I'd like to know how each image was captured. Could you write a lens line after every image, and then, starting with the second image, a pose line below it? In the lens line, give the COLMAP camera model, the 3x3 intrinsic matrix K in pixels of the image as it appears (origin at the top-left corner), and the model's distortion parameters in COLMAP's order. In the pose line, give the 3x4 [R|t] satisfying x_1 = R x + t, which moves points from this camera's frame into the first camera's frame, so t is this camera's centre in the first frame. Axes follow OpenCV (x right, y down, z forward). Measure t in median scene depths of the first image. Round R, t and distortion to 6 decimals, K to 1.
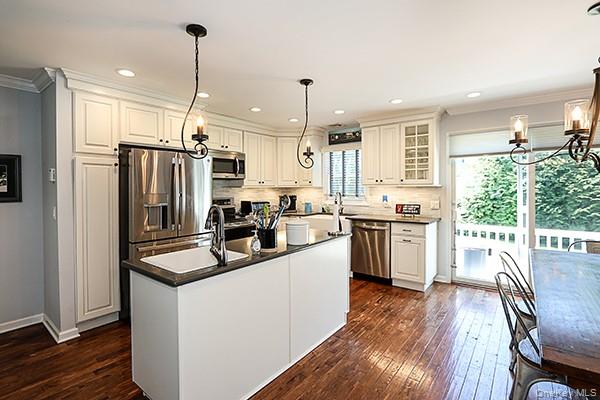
lens RADIAL K [[278.3, 0, 295.1], [0, 278.3, 189.6], [0, 0, 1]] dist [-0.018934, 0.000334]
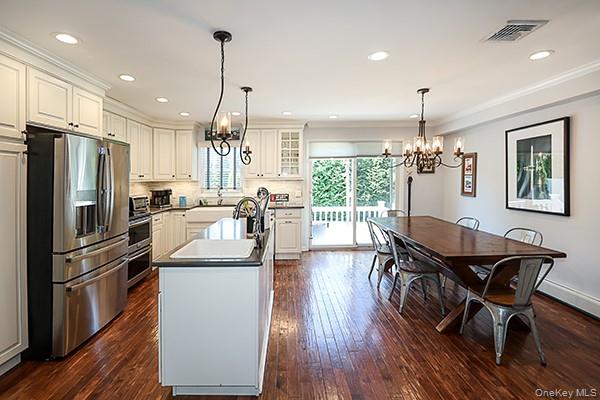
lens RADIAL K [[278.3, 0, 289.4], [0, 278.3, 183.7], [0, 0, 1]] dist [-0.018934, 0.000334]
pose [[0.785951, -0.012108, 0.618171, -0.340884], [0.009157, 0.999927, 0.007942, -0.003458], [-0.618222, -0.000582, 0.786004, -0.012732]]
